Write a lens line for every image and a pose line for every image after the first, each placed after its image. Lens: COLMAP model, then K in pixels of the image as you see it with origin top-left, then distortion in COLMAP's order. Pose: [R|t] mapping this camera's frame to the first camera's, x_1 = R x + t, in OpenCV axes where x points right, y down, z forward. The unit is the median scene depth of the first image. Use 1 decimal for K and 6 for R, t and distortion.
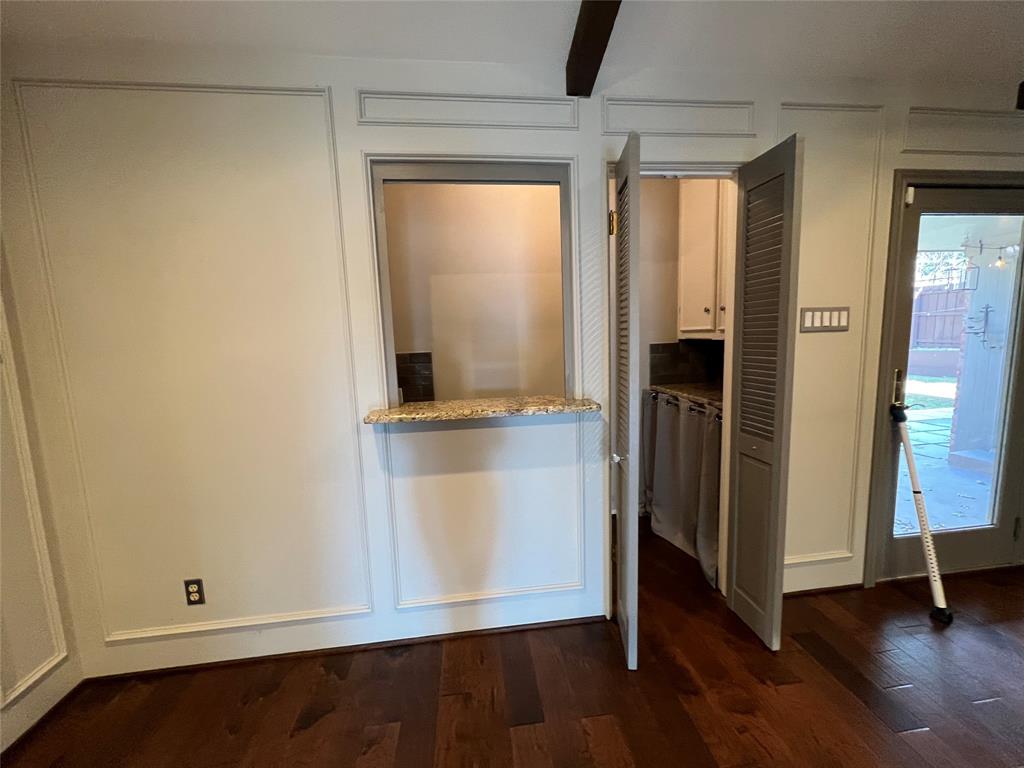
lens RADIAL K [[402.3, 0, 512.0], [0, 402.3, 384.0], [0, 0, 1]] dist [-0.000129, -0.000624]
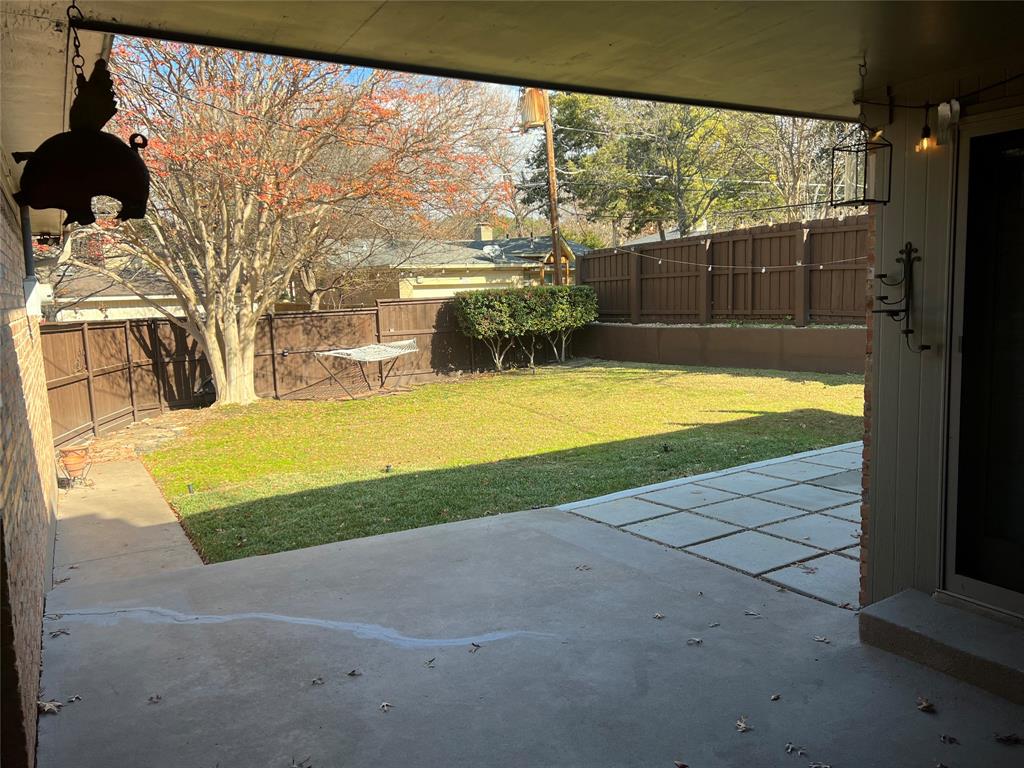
lens RADIAL K [[767.1, 0, 512.0], [0, 767.1, 384.0], [0, 0, 1]] dist [0.009747, 0.005450]
pose [[0.917435, -0.049437, 0.394803, 0.894764], [0.054995, 0.998483, -0.002766, -0.135509], [-0.394067, 0.024250, 0.918762, 0.800458]]
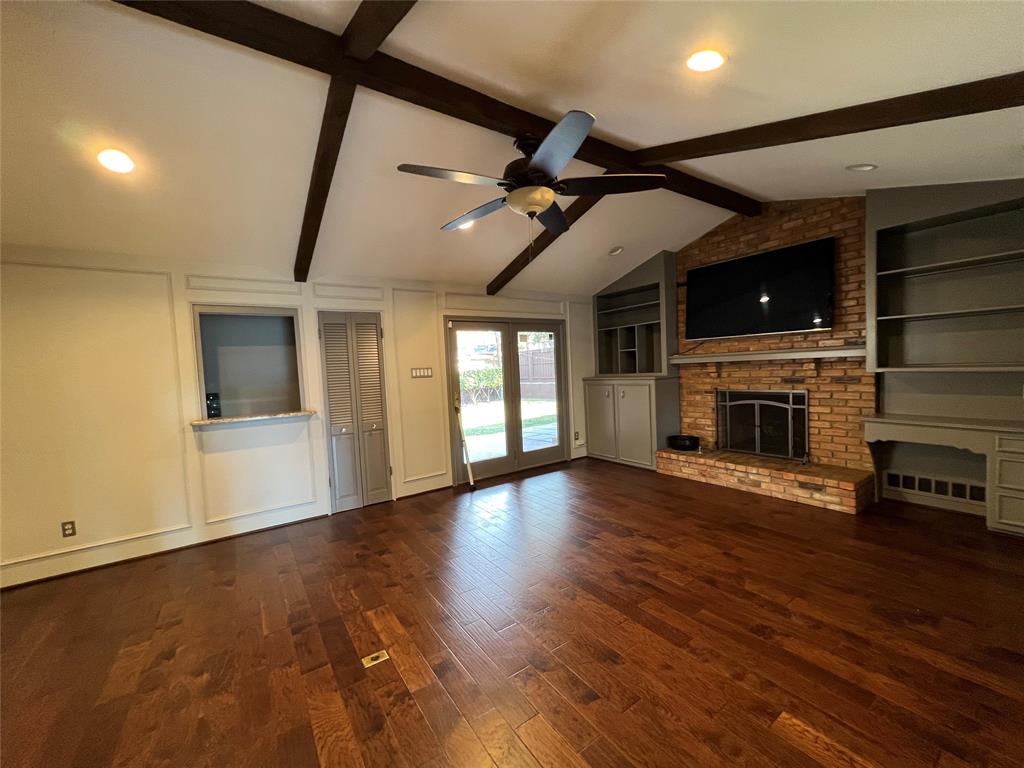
lens RADIAL K [[402.3, 0, 512.0], [0, 402.3, 384.0], [0, 0, 1]] dist [-0.000129, -0.000624]
pose [[0.890183, -0.027047, 0.454800, 0.158510], [0.071551, 0.994149, -0.080927, 0.143947], [-0.449950, 0.104581, 0.886909, -1.401385]]
